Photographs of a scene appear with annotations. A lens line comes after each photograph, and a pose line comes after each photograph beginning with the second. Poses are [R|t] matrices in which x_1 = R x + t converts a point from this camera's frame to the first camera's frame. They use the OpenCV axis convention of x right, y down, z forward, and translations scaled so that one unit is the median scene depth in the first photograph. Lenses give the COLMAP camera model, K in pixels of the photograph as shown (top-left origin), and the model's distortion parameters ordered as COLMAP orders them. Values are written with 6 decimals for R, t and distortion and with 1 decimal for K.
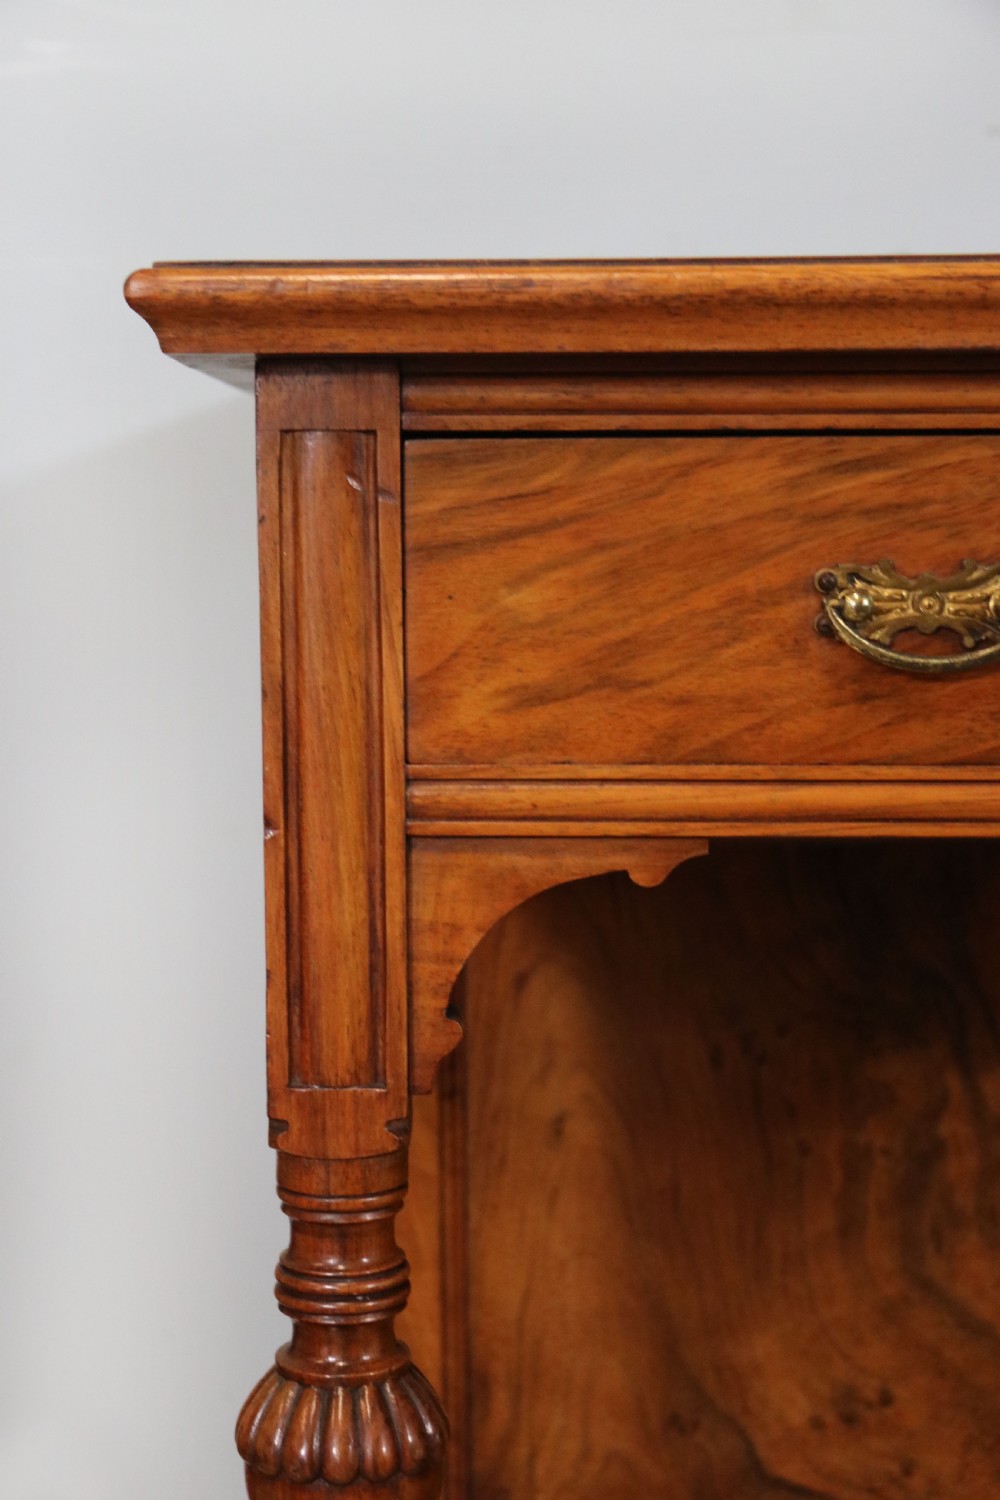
lens RADIAL K [[2698.2, 0, 466.2], [0, 2698.2, 745.3], [0, 0, 1]] dist [0.077387, 0.000000]
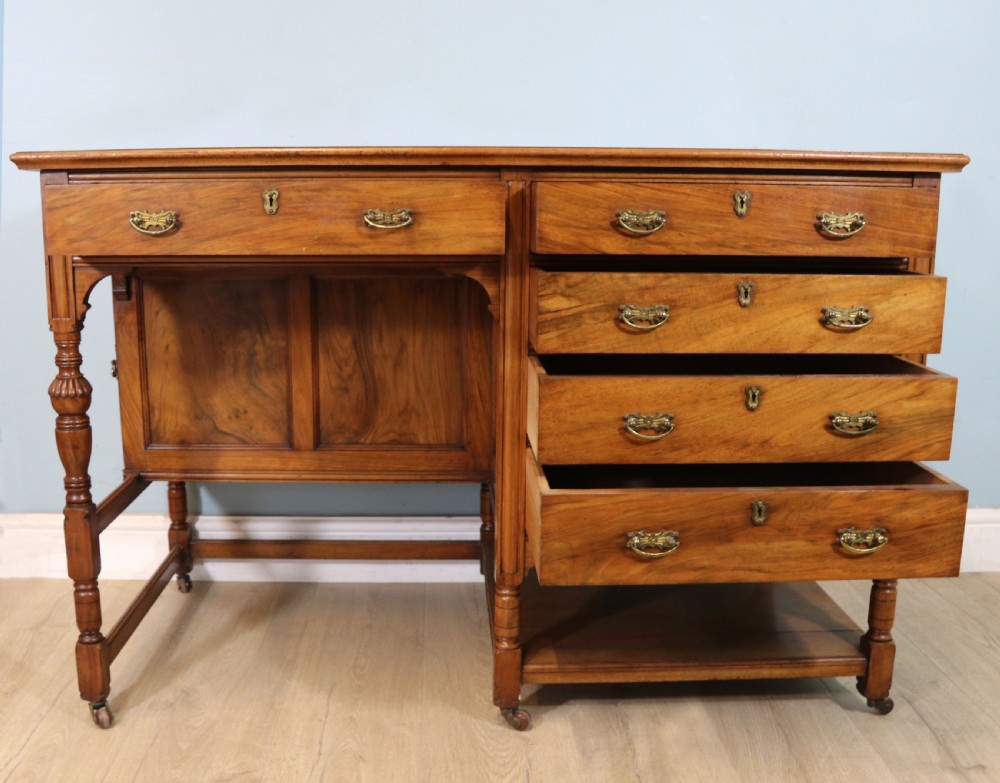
lens RADIAL K [[1035.8, 0, 425.6], [0, 1035.8, 399.6], [0, 0, 1]] dist [-0.141335, 0.000000]
pose [[0.999981, 0.004679, 0.004124, 0.592639], [-0.005052, 0.995420, 0.095465, 0.090608], [-0.003658, -0.095484, 0.995424, -0.837670]]
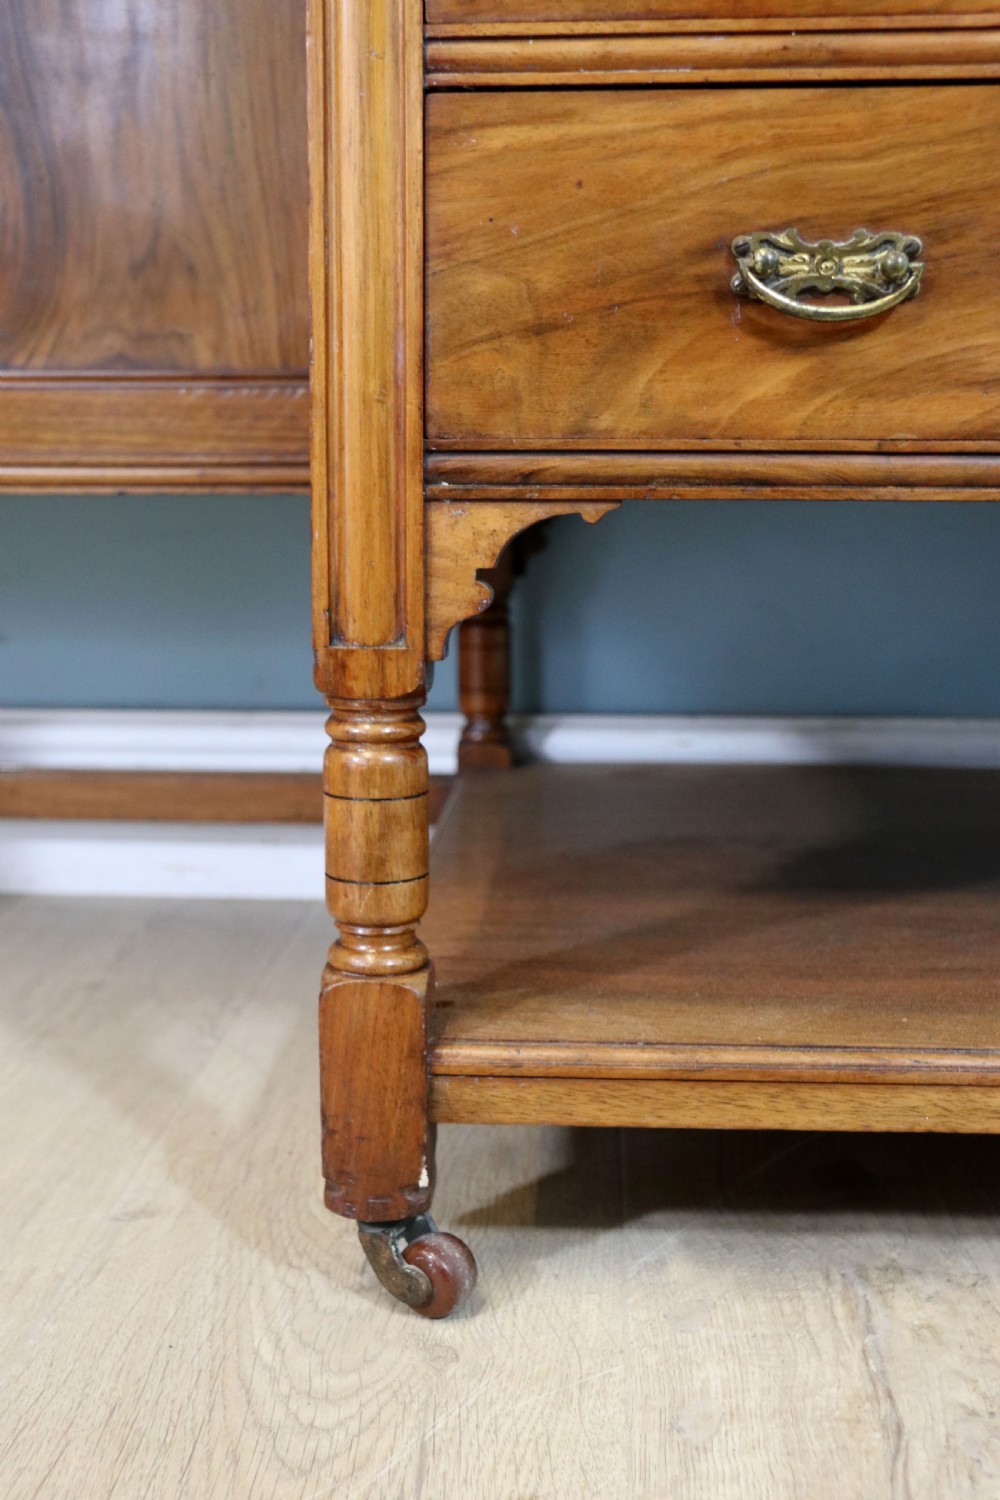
lens RADIAL K [[1623.0, 0, 493.5], [0, 1623.0, 740.1], [0, 0, 1]] dist [-0.043991, 0.000000]
pose [[0.998488, 0.018181, -0.051881, 0.849826], [-0.015344, 0.998392, 0.054568, 0.587429], [0.052789, -0.053689, 0.997161, 0.287581]]
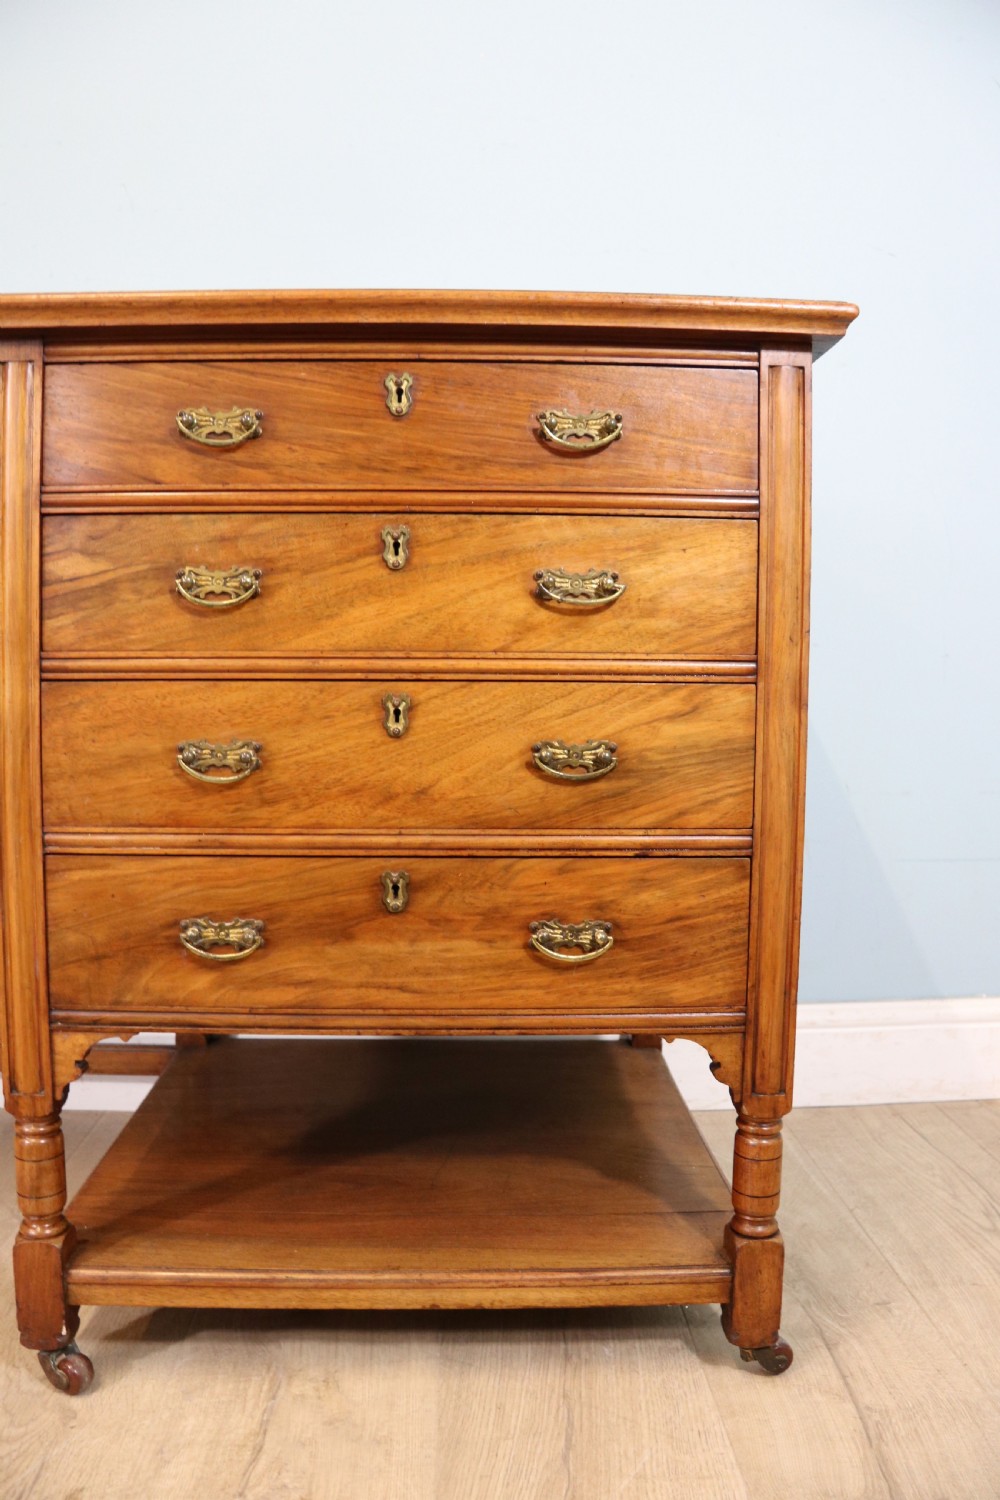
lens RADIAL K [[1148.8, 0, 489.1], [0, 1148.8, 748.9], [0, 0, 1]] dist [-0.175601, 0.091757]
pose [[0.998992, 0.013041, 0.042947, 1.155550], [-0.011256, 0.999073, -0.041560, 0.288726], [-0.043449, 0.041034, 0.998213, -0.099016]]
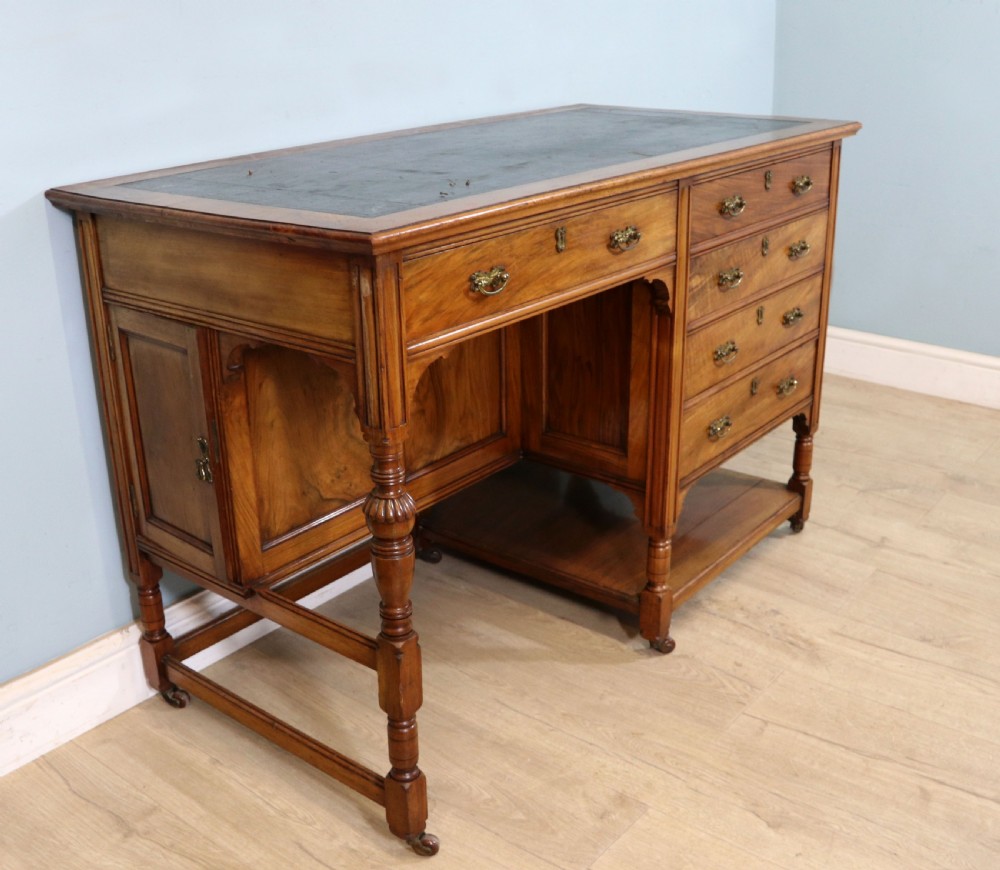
lens RADIAL K [[1126.0, 0, 446.2], [0, 1126.0, 426.1], [0, 0, 1]] dist [-0.138323, 0.000000]
pose [[0.643905, -0.285204, 0.709961, -1.139826], [0.104081, 0.951952, 0.288018, -0.331872], [-0.757993, -0.111563, 0.642651, -0.111010]]
